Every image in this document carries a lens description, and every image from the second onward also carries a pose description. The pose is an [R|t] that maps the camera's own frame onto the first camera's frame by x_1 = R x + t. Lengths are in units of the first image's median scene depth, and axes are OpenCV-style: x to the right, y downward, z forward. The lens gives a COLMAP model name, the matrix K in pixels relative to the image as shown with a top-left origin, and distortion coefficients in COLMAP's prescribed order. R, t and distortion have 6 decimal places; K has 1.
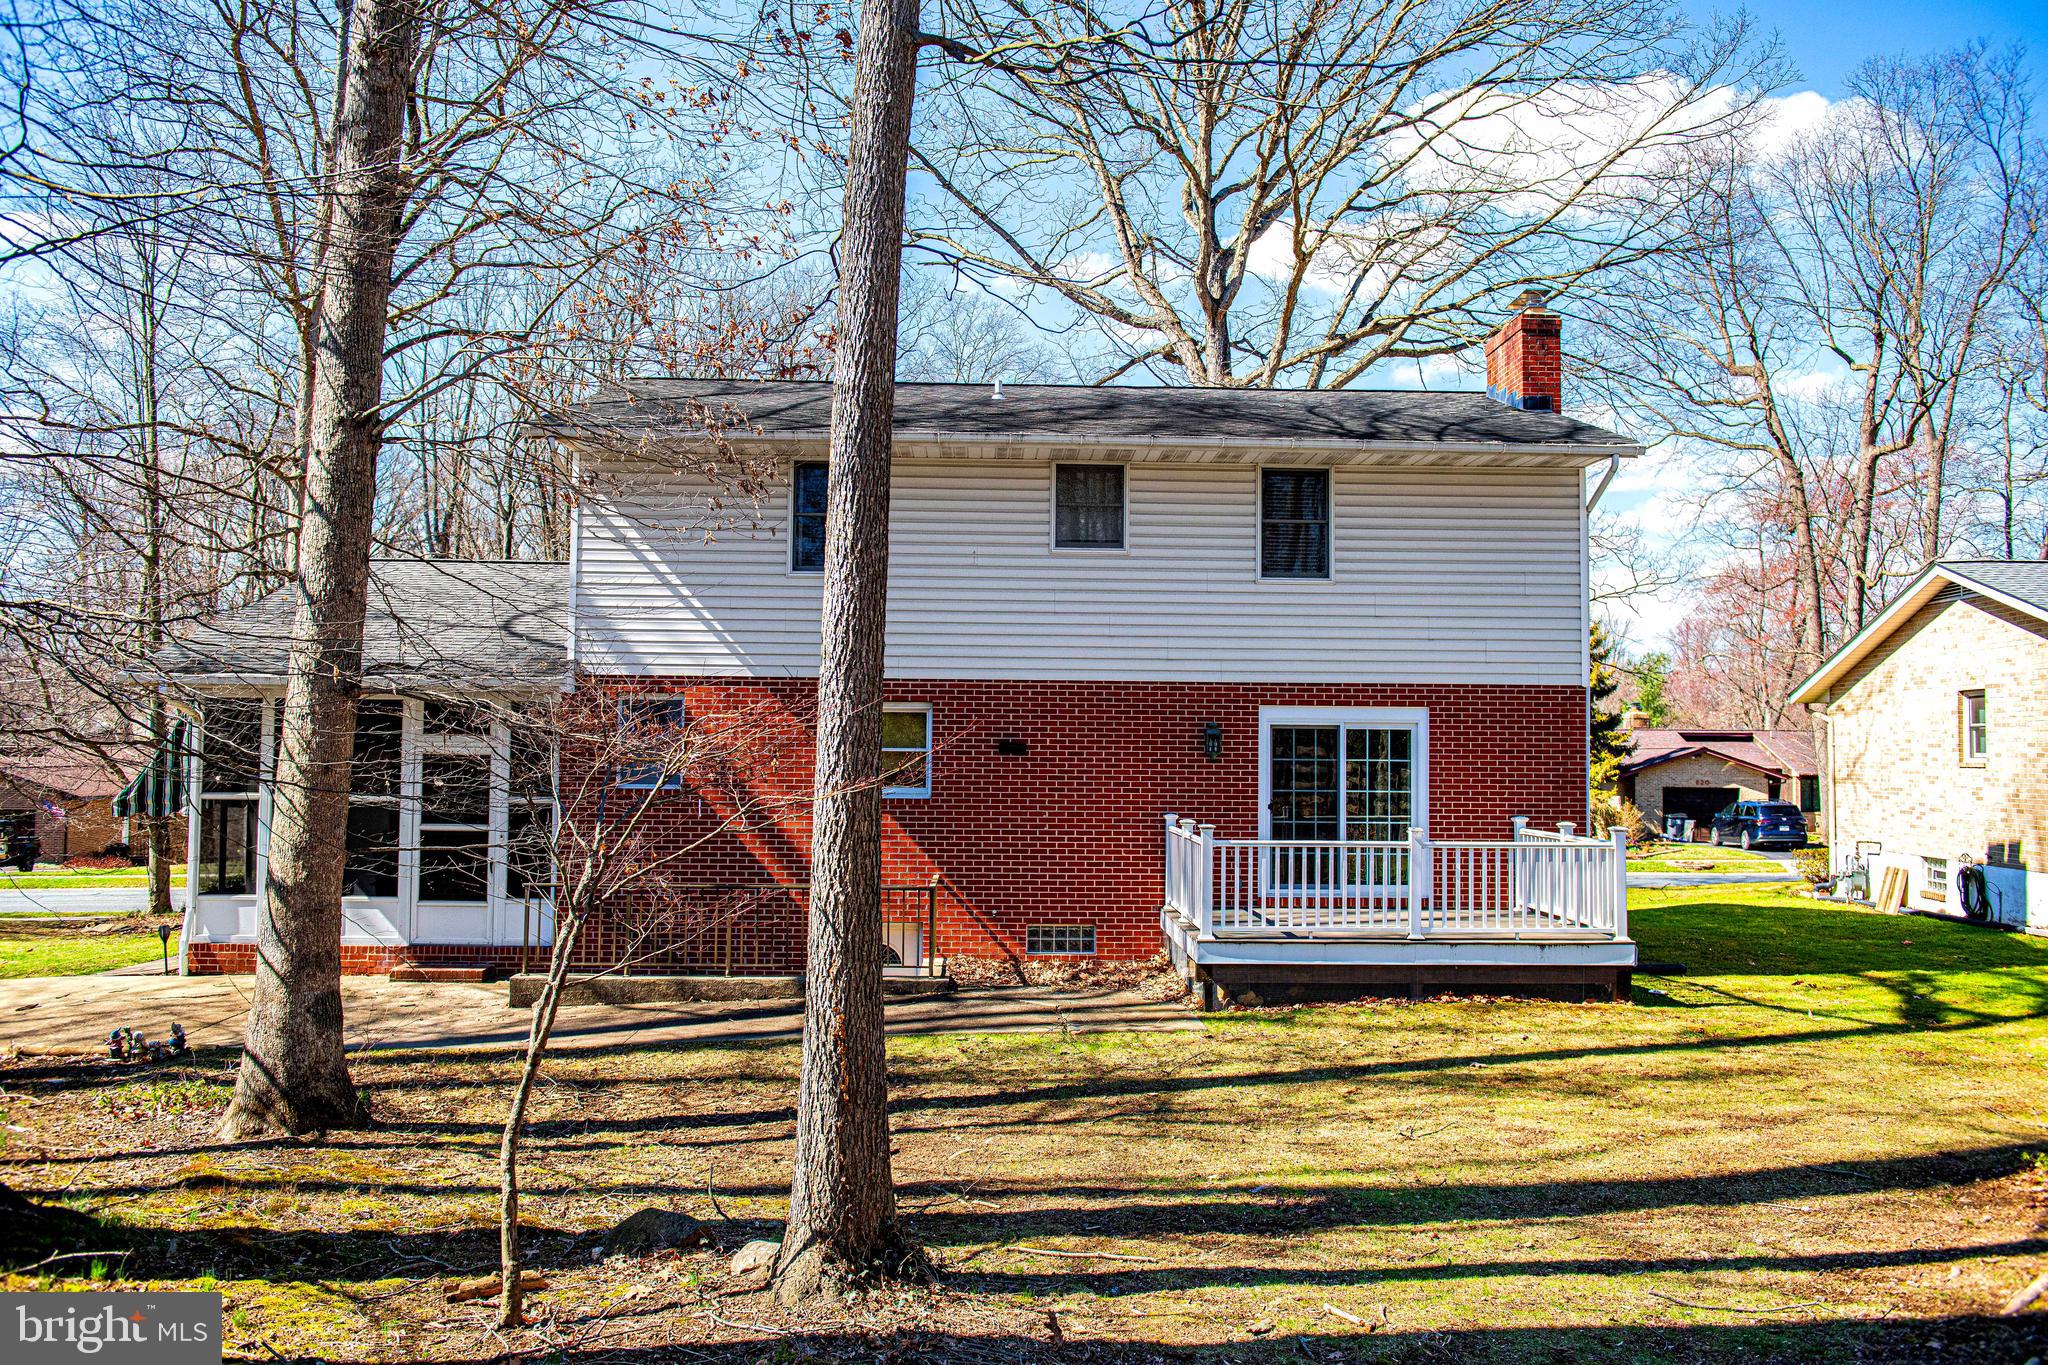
lens RADIAL K [[1646.2, 0, 1024.3], [0, 1646.2, 683.1], [0, 0, 1]] dist [-0.022587, -0.010258]
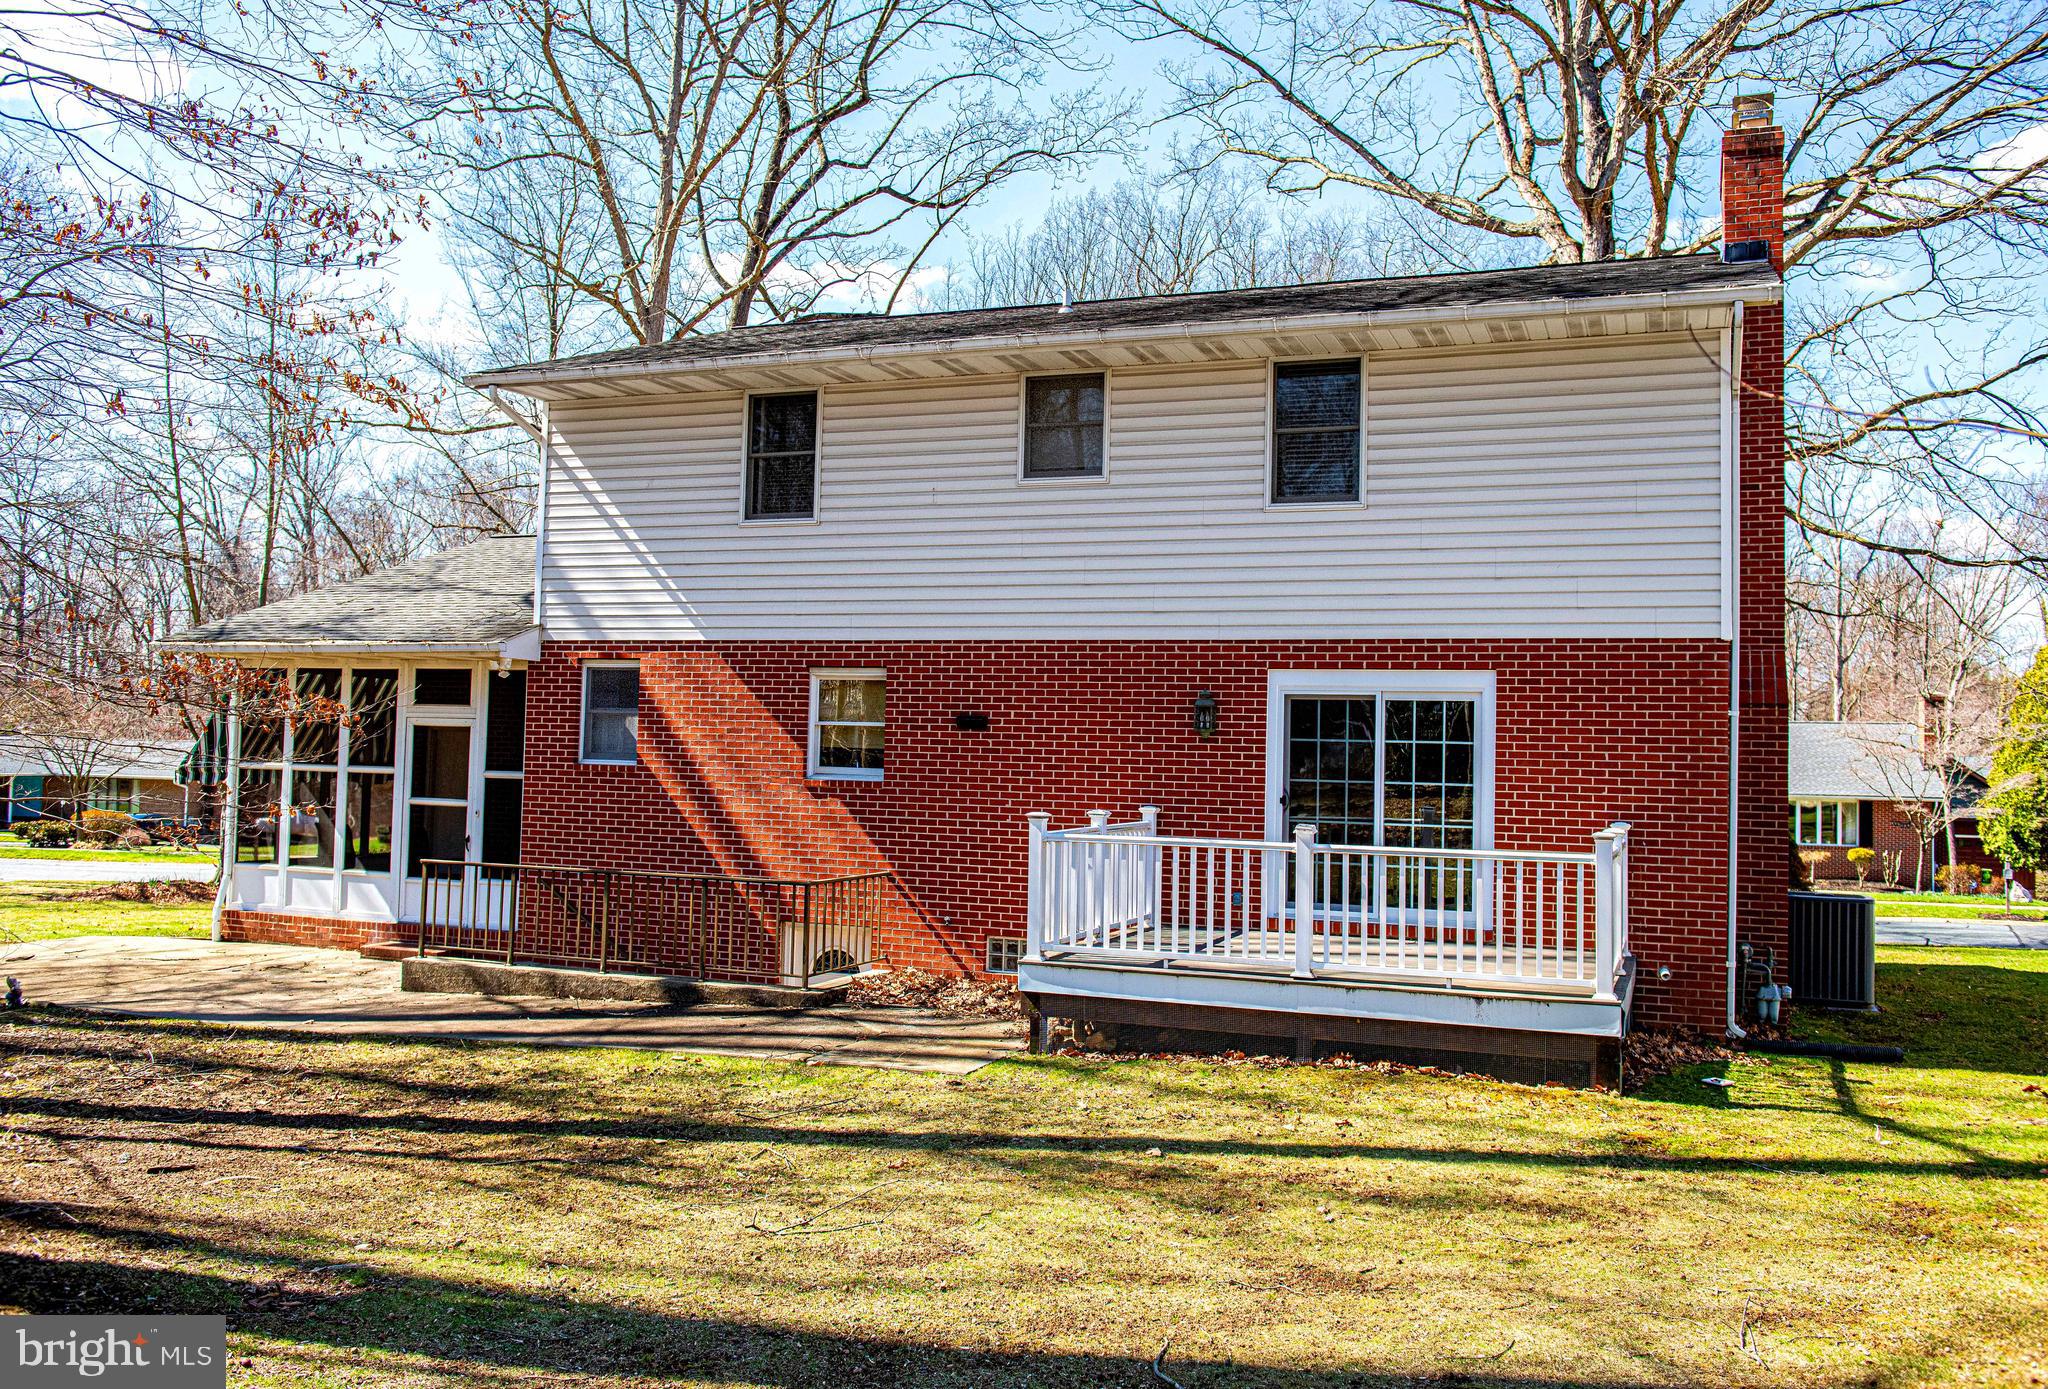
lens RADIAL K [[1732.8, 0, 1024.1], [0, 1732.8, 695.9], [0, 0, 1]] dist [-0.026809, 0.011671]
pose [[0.919157, -0.000782, -0.393890, 0.358653], [0.001506, 0.999998, 0.001528, 0.024704], [0.393888, -0.001998, 0.919156, 0.206114]]
